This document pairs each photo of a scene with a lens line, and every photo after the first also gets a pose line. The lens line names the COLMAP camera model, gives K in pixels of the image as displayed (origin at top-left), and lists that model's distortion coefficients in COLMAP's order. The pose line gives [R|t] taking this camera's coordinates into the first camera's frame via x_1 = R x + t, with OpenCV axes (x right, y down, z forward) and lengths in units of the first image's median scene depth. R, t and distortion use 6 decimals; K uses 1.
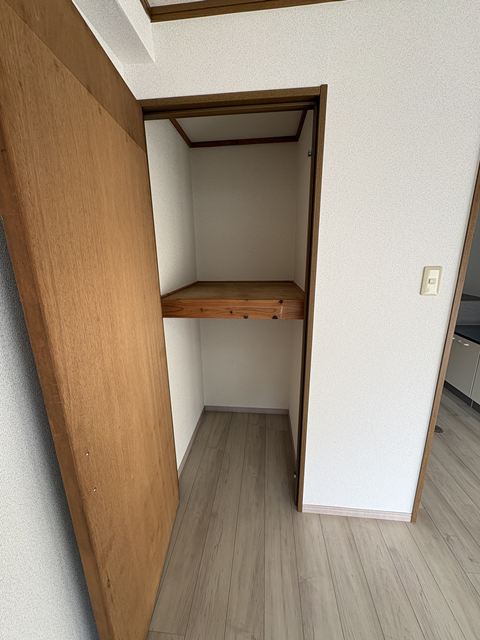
lens RADIAL K [[254.4, 0, 239.3], [0, 254.4, 313.8], [0, 0, 1]] dist [-0.000236, 0.000937]
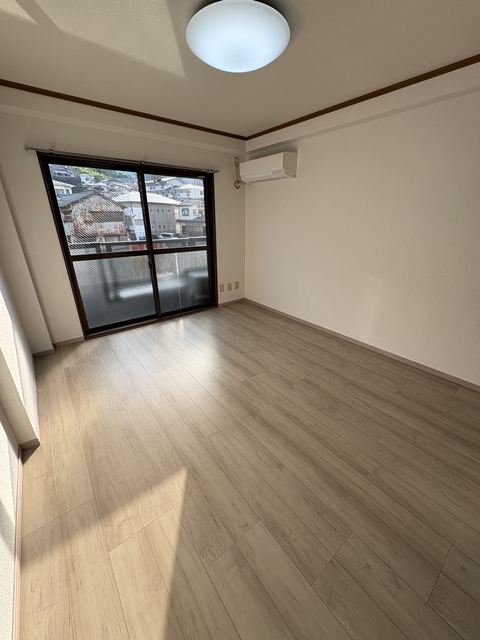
lens RADIAL K [[254.4, 0, 240.5], [0, 254.4, 321.1], [0, 0, 1]] dist [-0.000236, 0.000937]
pose [[-0.718563, 0.279770, -0.636707, 1.696824], [-0.151564, 0.830515, 0.535978, -0.074607], [0.678745, 0.481636, -0.554375, 0.542125]]
